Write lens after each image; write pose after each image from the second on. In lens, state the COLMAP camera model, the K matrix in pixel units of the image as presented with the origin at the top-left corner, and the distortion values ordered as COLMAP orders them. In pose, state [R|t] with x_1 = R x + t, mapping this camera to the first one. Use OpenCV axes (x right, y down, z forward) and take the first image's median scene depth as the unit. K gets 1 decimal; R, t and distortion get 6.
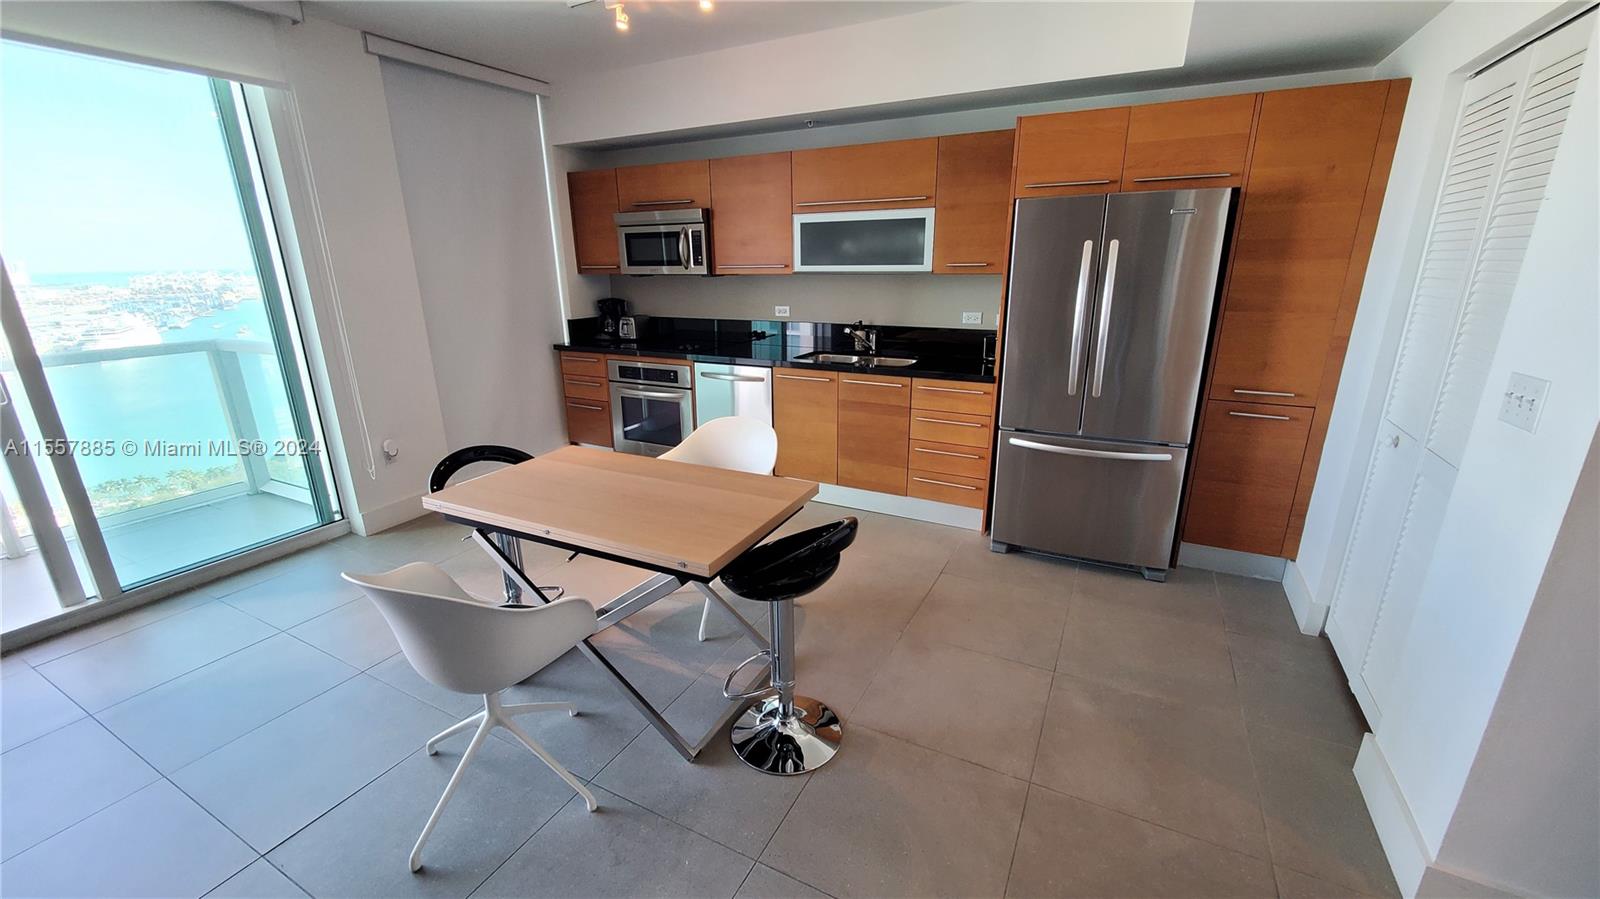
lens RADIAL K [[641.3, 0, 791.6], [0, 641.3, 446.8], [0, 0, 1]] dist [-0.000334, -0.001689]
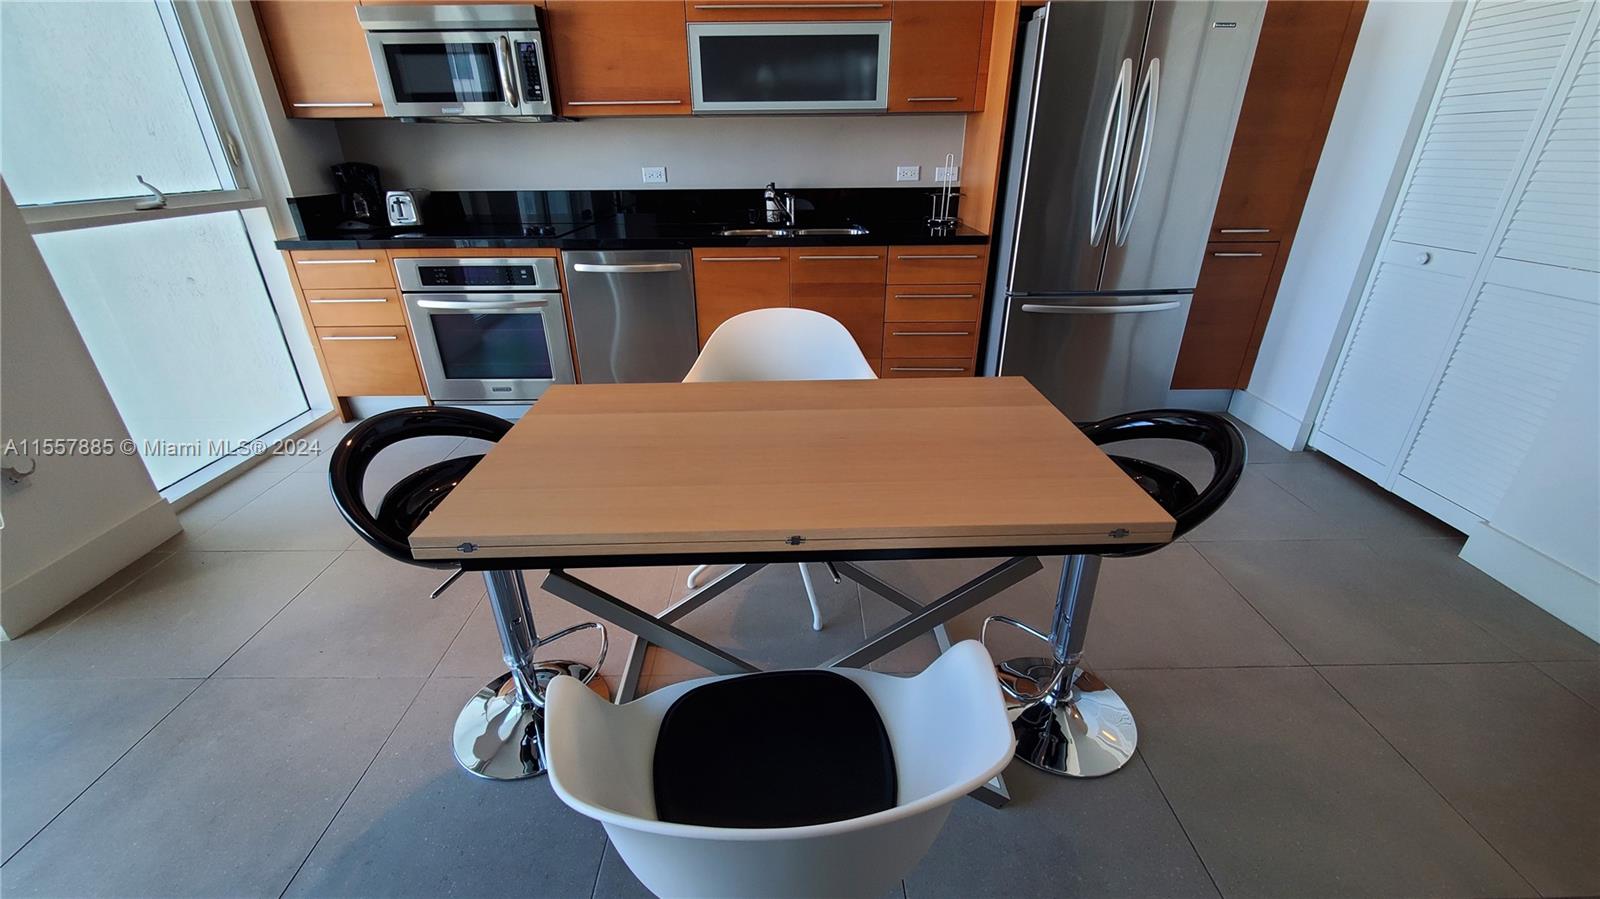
lens RADIAL K [[641.3, 0, 797.6], [0, 641.3, 452.1], [0, 0, 1]] dist [-0.000334, -0.001689]
pose [[0.879808, -0.199699, 0.431344, -0.304064], [0.131038, 0.974200, 0.183747, -0.015798], [-0.456909, -0.105139, 0.883278, 0.283634]]
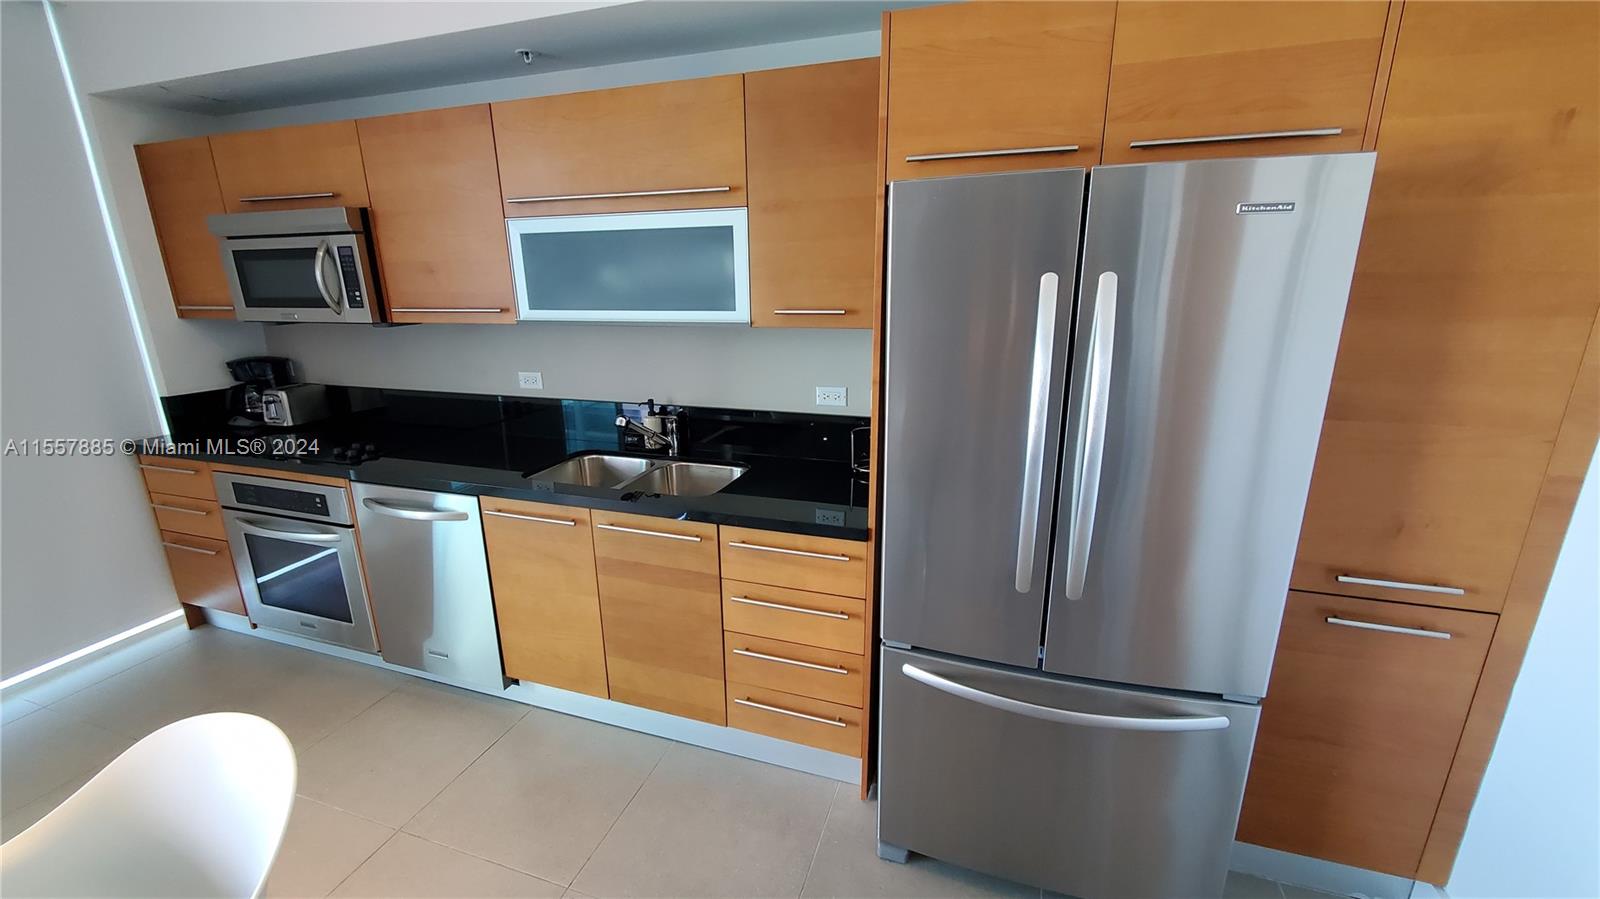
lens RADIAL K [[641.3, 0, 794.1], [0, 641.3, 446.1], [0, 0, 1]] dist [-0.000334, -0.001689]
pose [[0.985424, -0.041510, 0.164975, 0.155106], [0.046631, 0.998539, -0.027289, -0.146175], [-0.163602, 0.034584, 0.985920, 0.439550]]
